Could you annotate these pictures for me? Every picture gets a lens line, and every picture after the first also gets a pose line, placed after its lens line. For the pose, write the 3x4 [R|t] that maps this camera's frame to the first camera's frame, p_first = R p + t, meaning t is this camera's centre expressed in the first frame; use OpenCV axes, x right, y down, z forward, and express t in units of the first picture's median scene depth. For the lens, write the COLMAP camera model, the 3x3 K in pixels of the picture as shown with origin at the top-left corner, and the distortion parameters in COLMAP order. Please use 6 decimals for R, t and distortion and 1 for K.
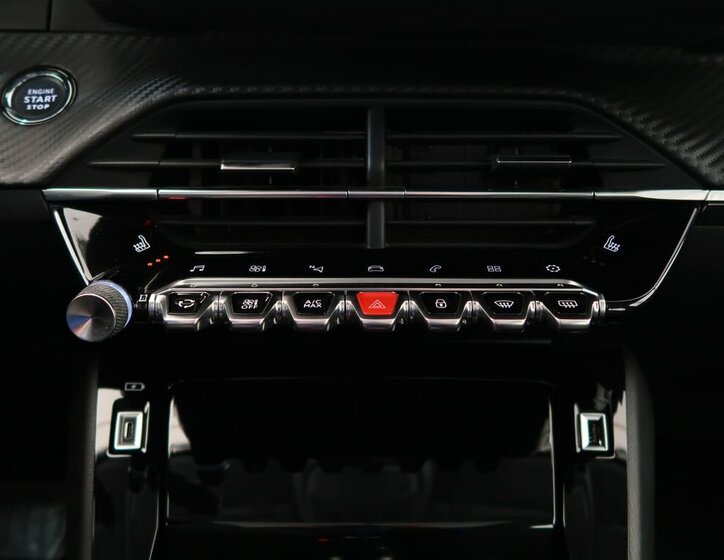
lens RADIAL K [[721.9, 0, 362.7], [0, 721.9, 281.2], [0, 0, 1]] dist [-0.045494, 0.000000]
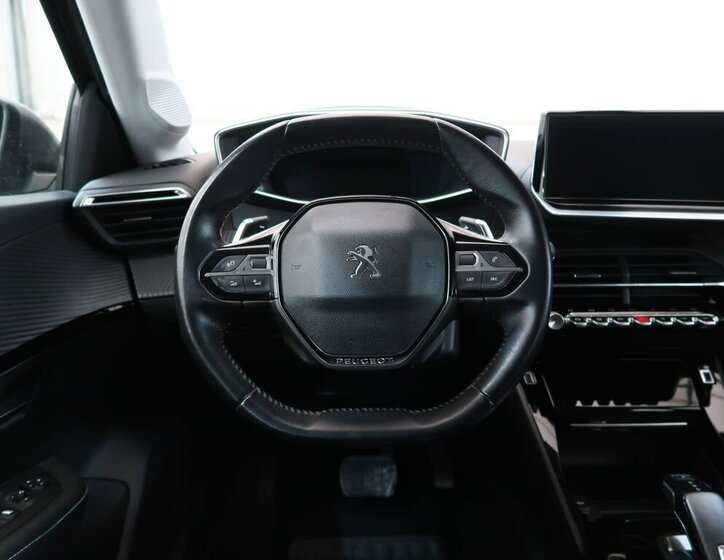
lens RADIAL K [[585.4, 0, 344.6], [0, 585.4, 275.8], [0, 0, 1]] dist [-0.027458, 0.007078]
pose [[0.999979, -0.006199, -0.002009, -1.117134], [0.005558, 0.972268, -0.233803, 0.382901], [0.003403, 0.233787, 0.972282, -1.280487]]
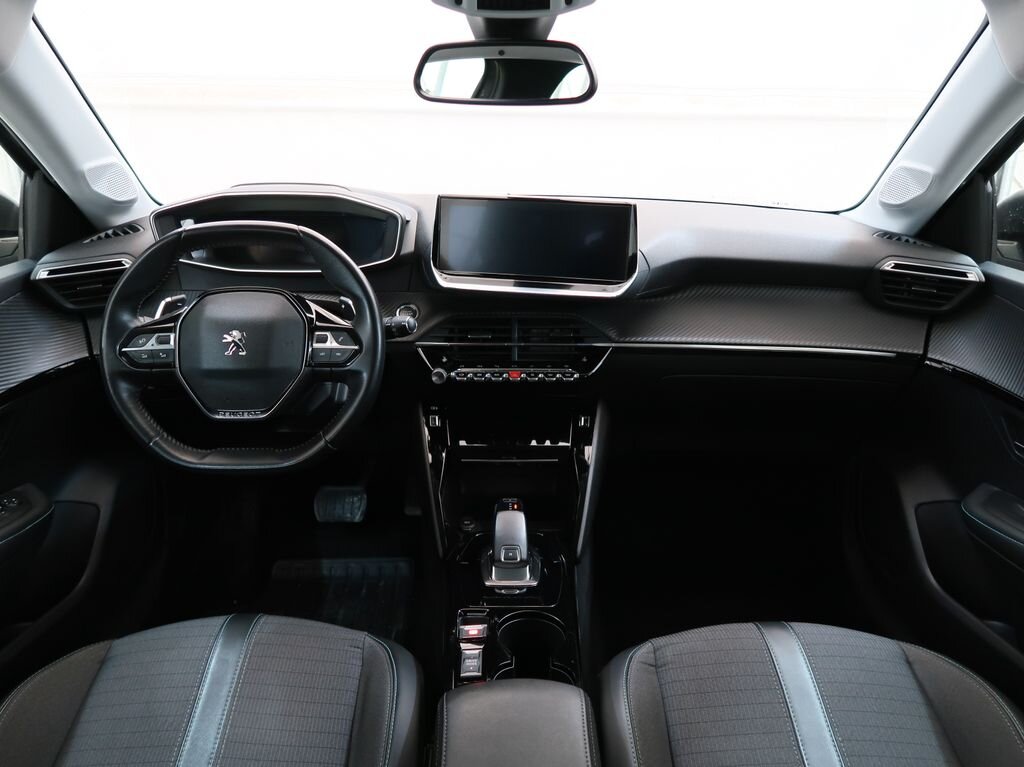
lens RADIAL K [[801.2, 0, 518.7], [0, 801.2, 378.8], [0, 0, 1]] dist [-0.026756, 0.006020]
pose [[0.999788, 0.000067, 0.020585, -0.038792], [0.001603, 0.996703, -0.081115, 0.346448], [-0.020523, 0.081131, 0.996492, -2.751301]]
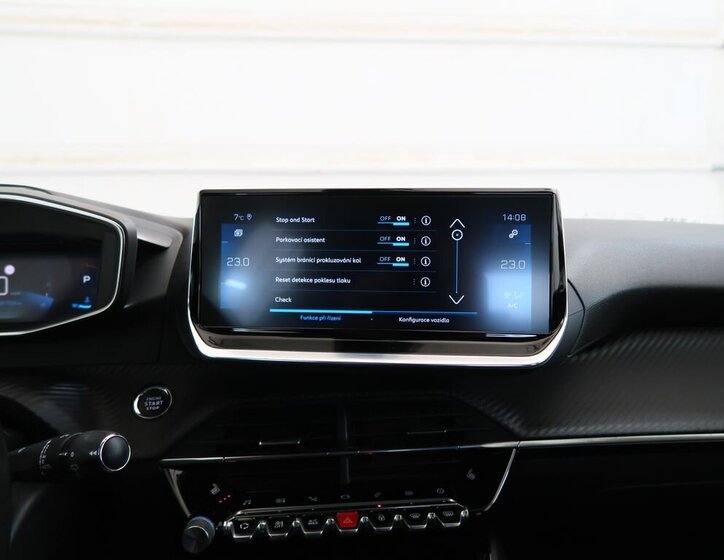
lens RADIAL K [[585.4, 0, 365.3], [0, 585.4, 277.4], [0, 0, 1]] dist [-0.027458, 0.007078]
pose [[0.996215, -0.029384, 0.081811, -0.036228], [0.050591, 0.961310, -0.270782, -0.149322], [-0.070689, 0.273896, 0.959158, -0.578292]]
